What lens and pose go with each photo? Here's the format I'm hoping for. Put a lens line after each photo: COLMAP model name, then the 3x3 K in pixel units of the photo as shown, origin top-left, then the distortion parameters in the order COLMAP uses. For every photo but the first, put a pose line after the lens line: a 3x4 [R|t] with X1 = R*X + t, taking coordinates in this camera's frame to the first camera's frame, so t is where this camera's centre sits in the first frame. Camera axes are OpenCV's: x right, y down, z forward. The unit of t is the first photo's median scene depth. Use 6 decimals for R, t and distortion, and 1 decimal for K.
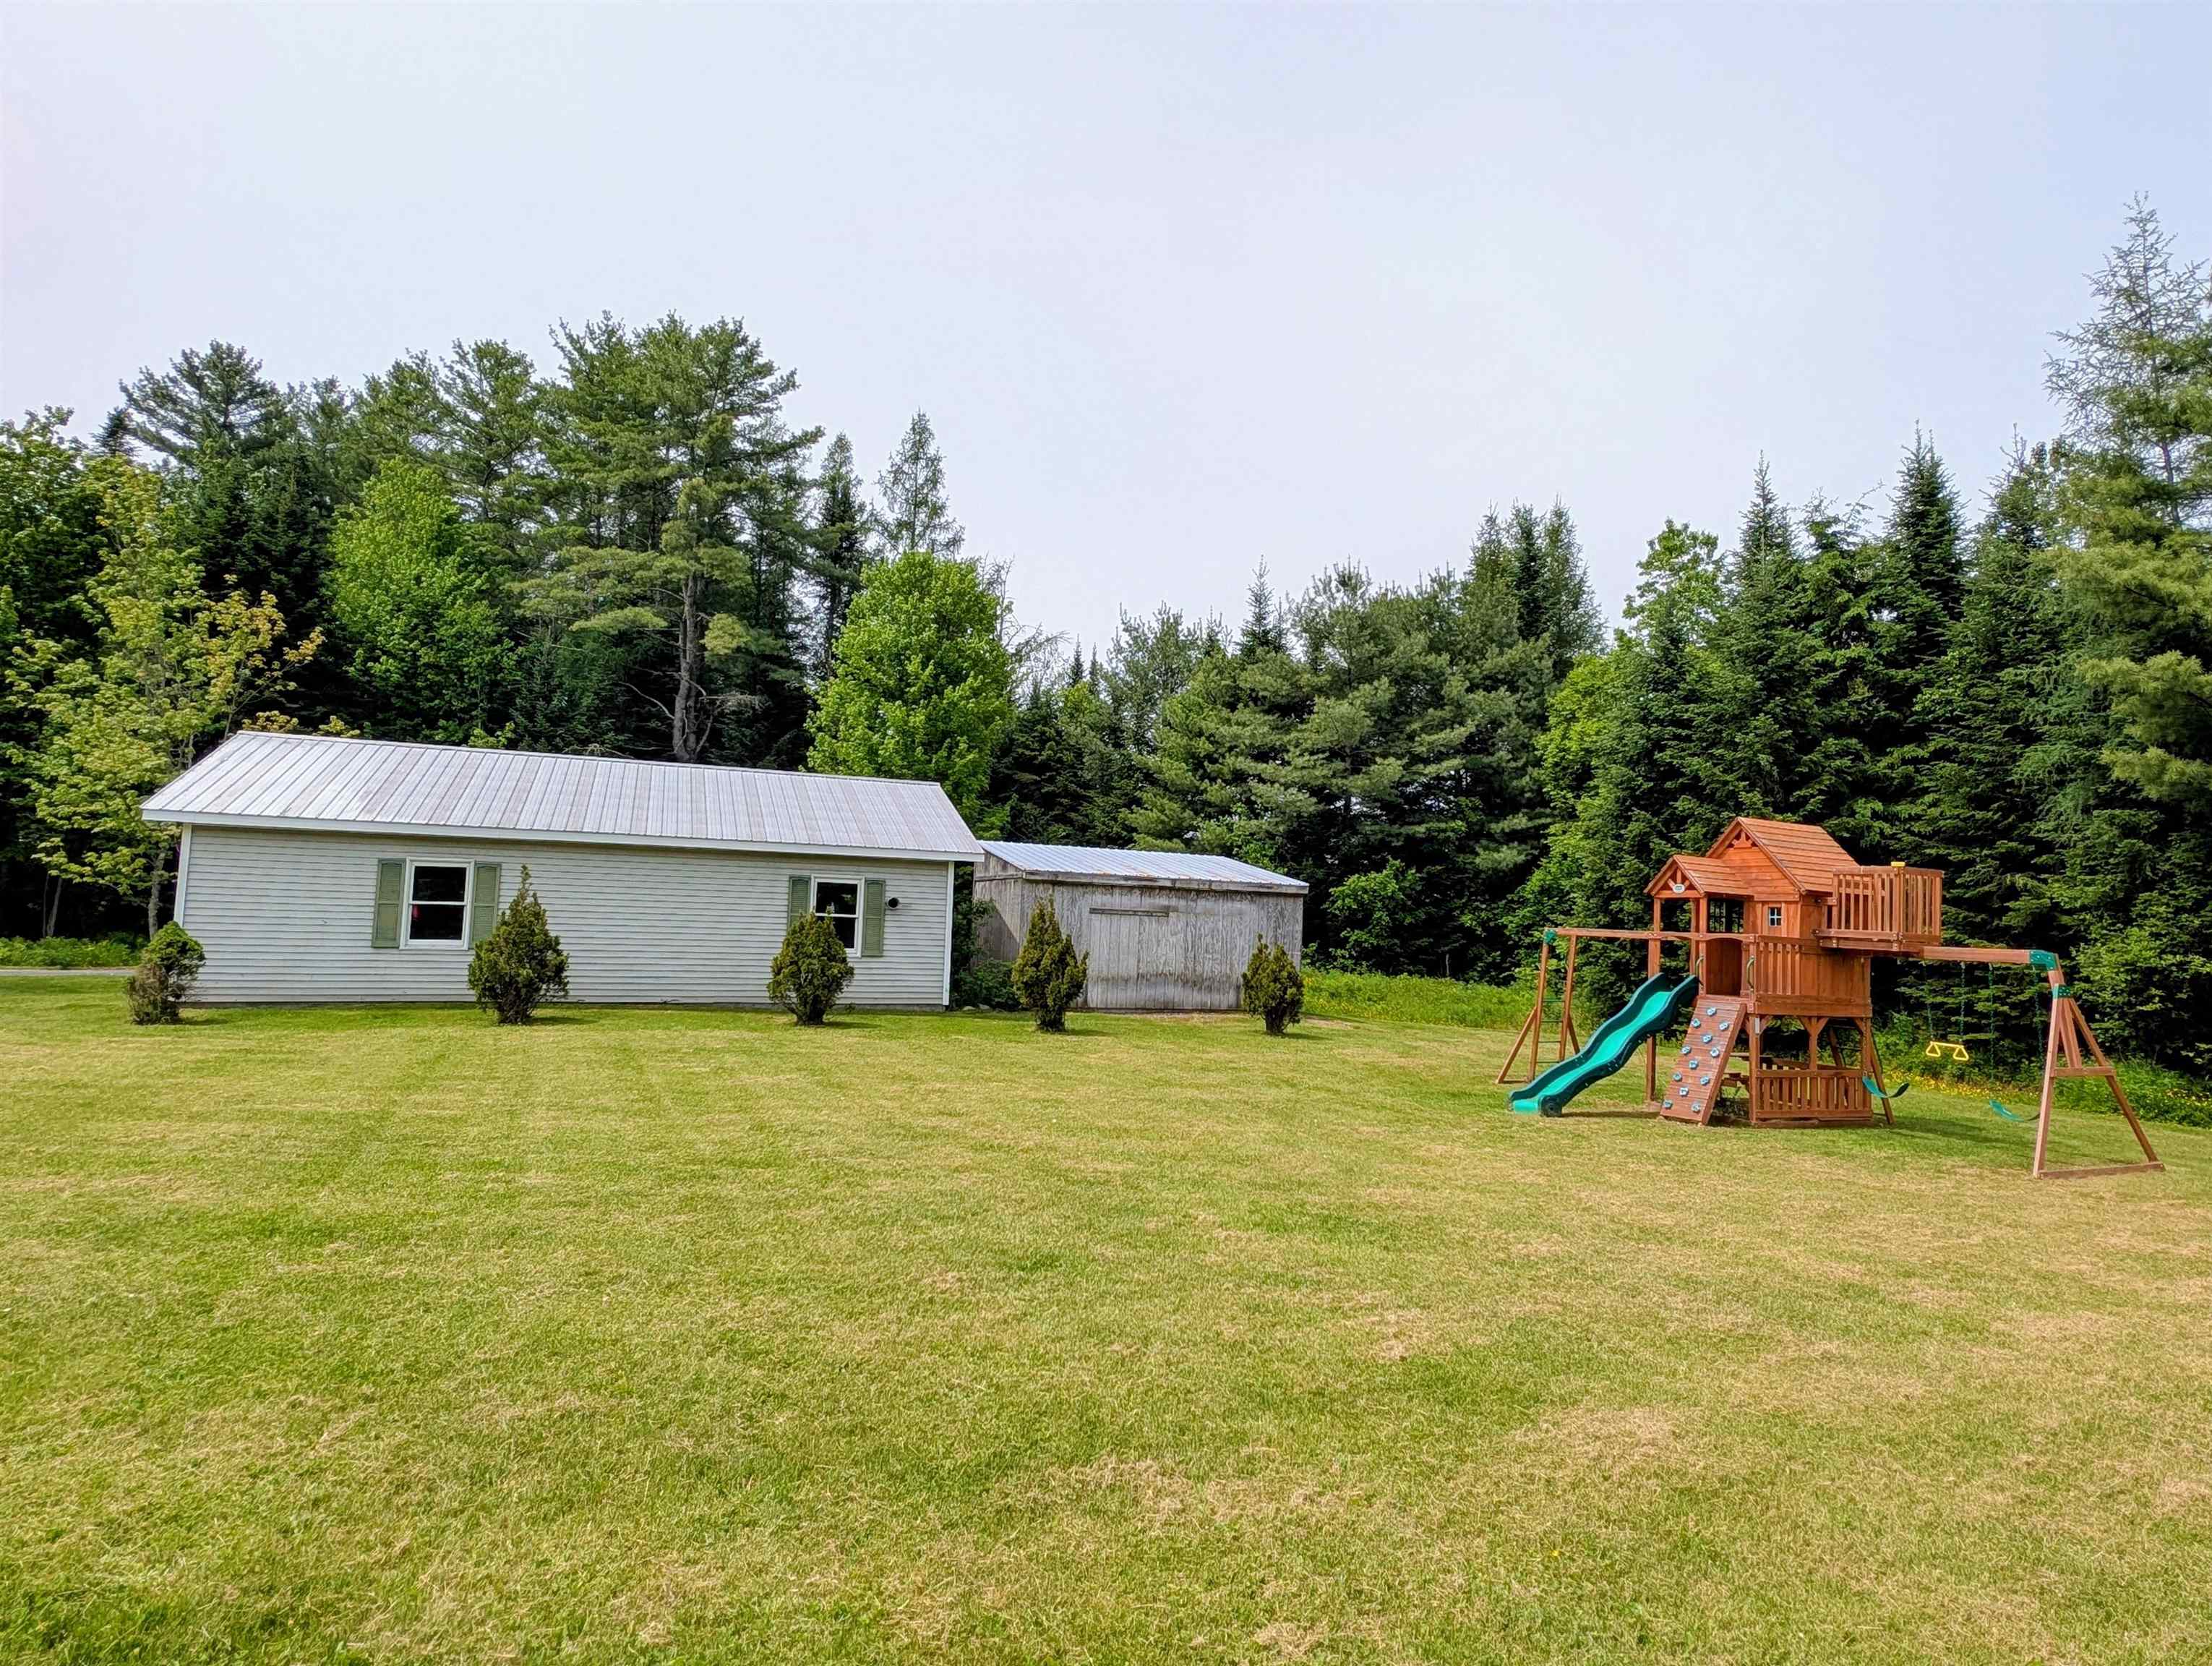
lens RADIAL K [[1221.4, 0, 1107.7], [0, 1221.4, 818.0], [0, 0, 1]] dist [0.004820, 0.000268]
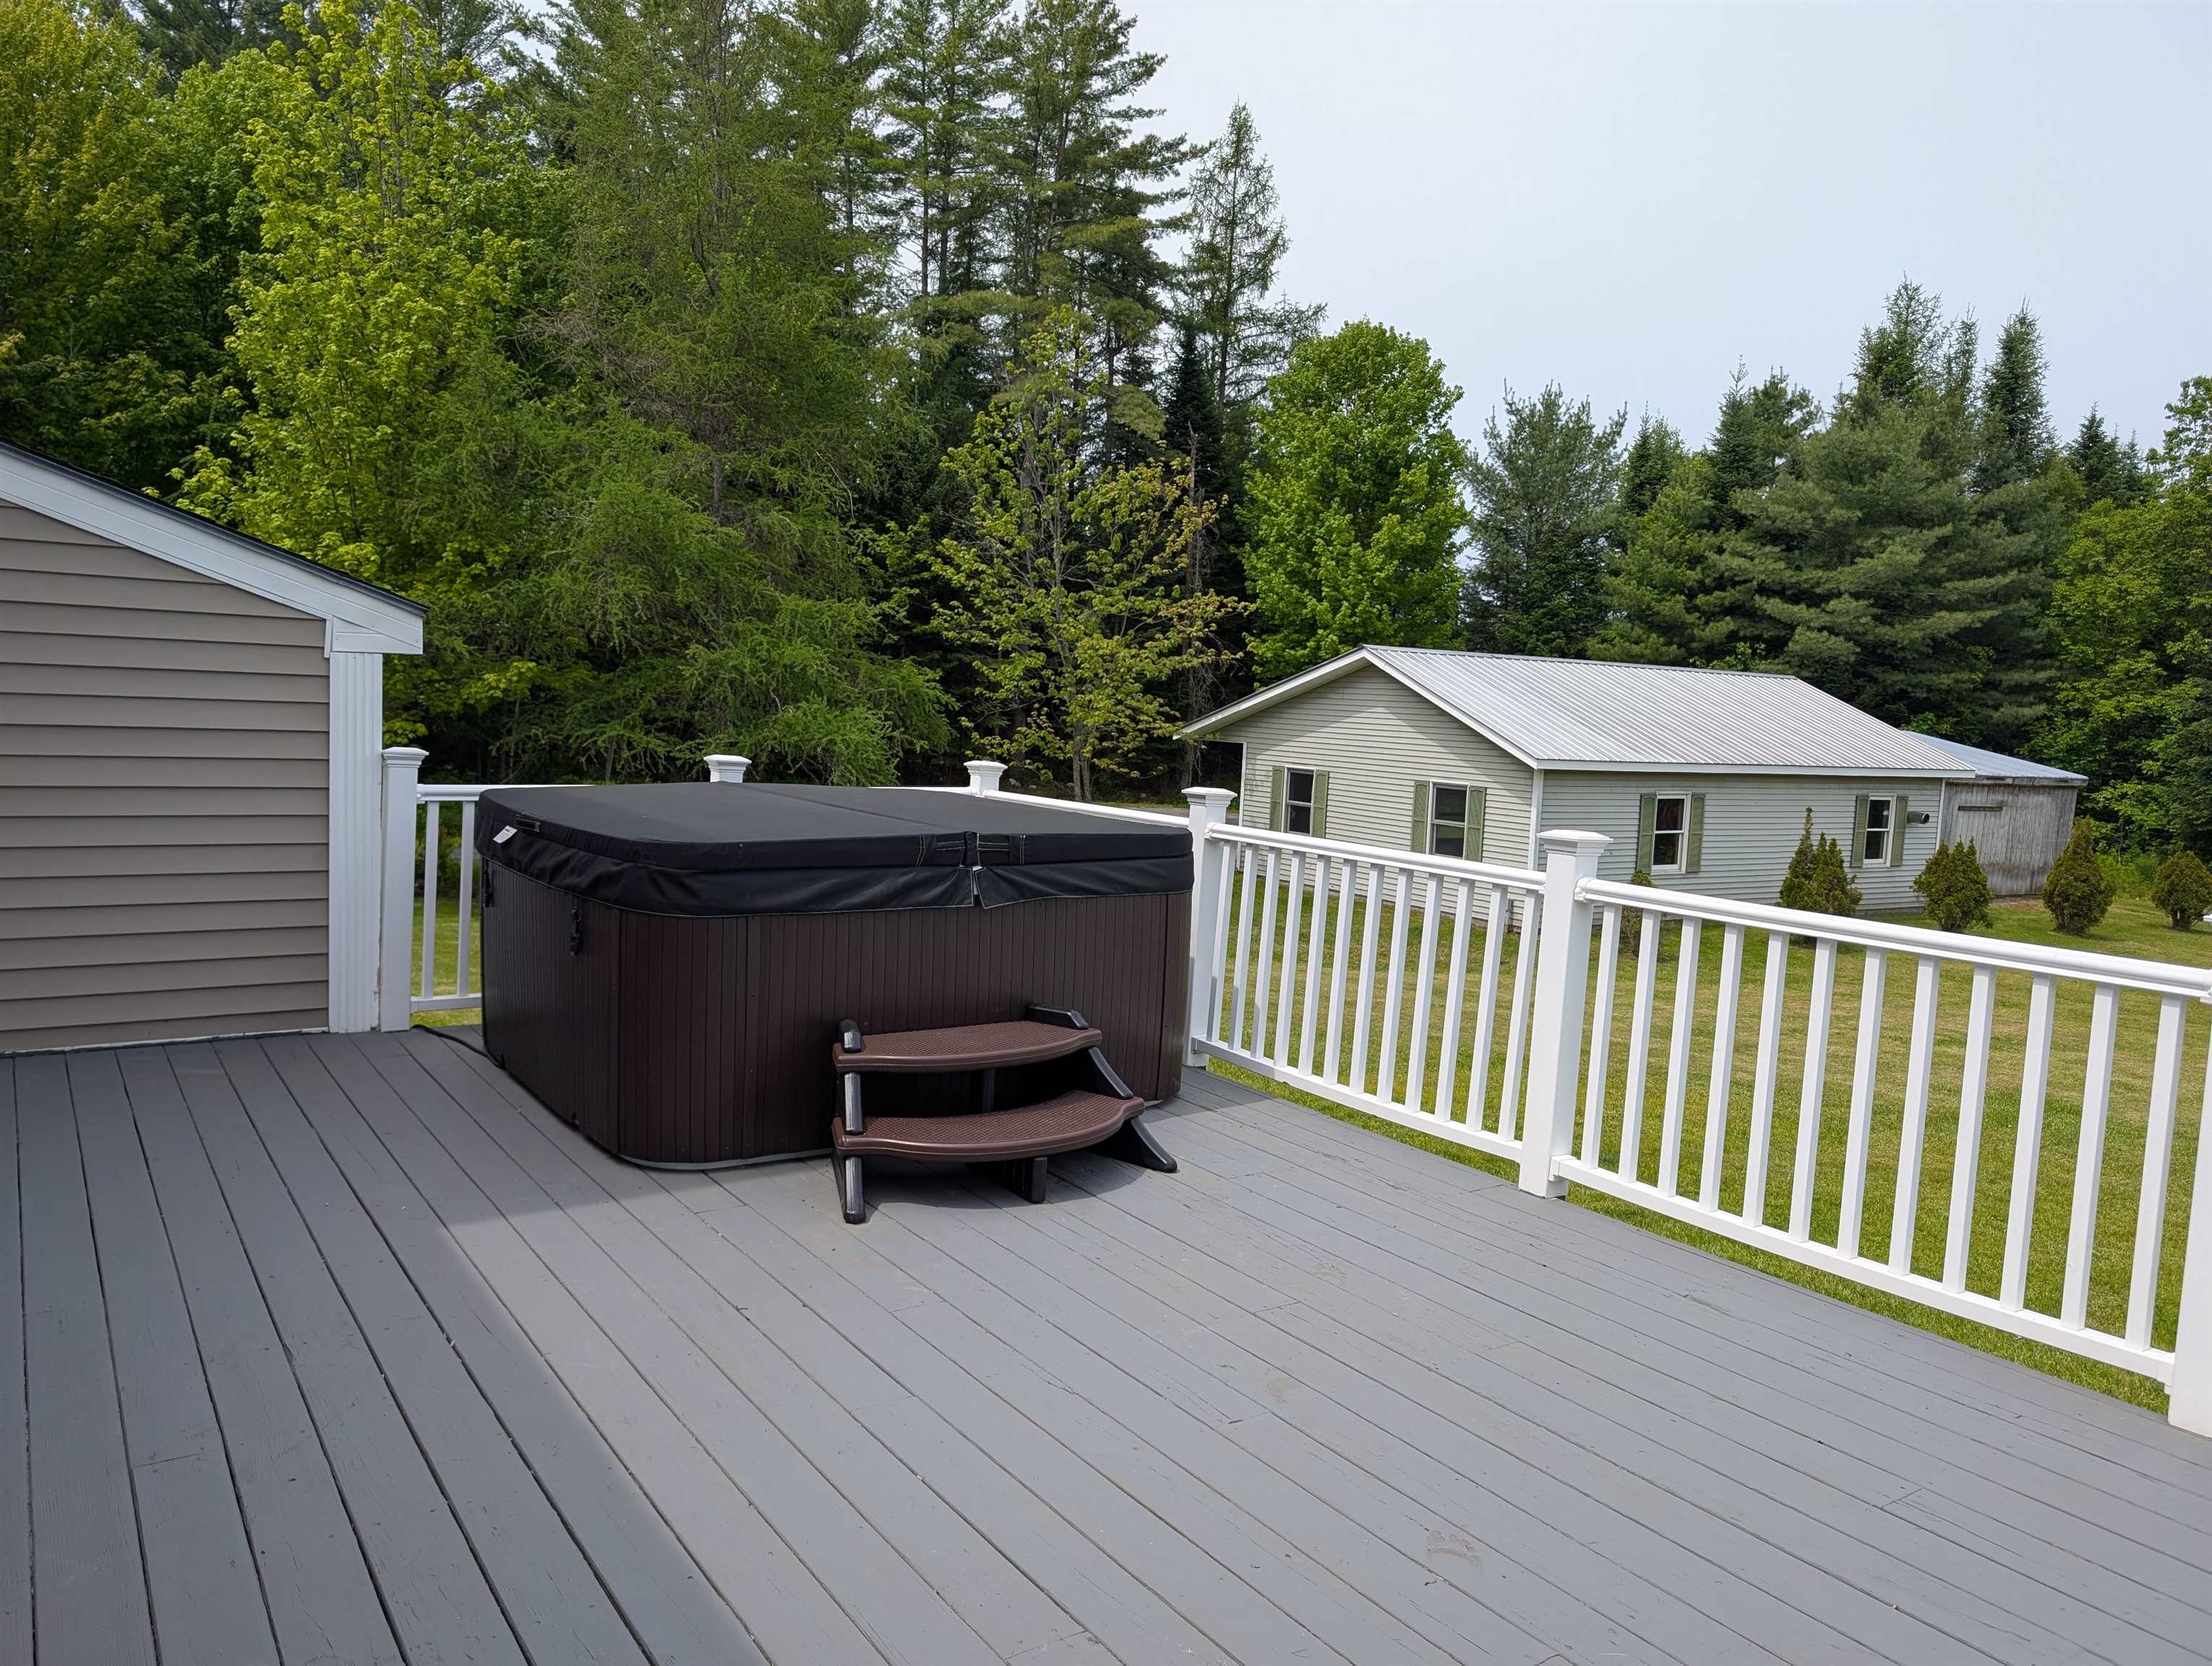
lens RADIAL K [[1583.4, 0, 1094.9], [0, 1583.4, 831.1], [0, 0, 1]] dist [0.005195, 0.002145]
pose [[0.983631, 0.005834, 0.180100, -0.657478], [-0.040940, 0.980572, 0.191839, -0.090667], [-0.175482, -0.196072, 0.964760, -0.130378]]
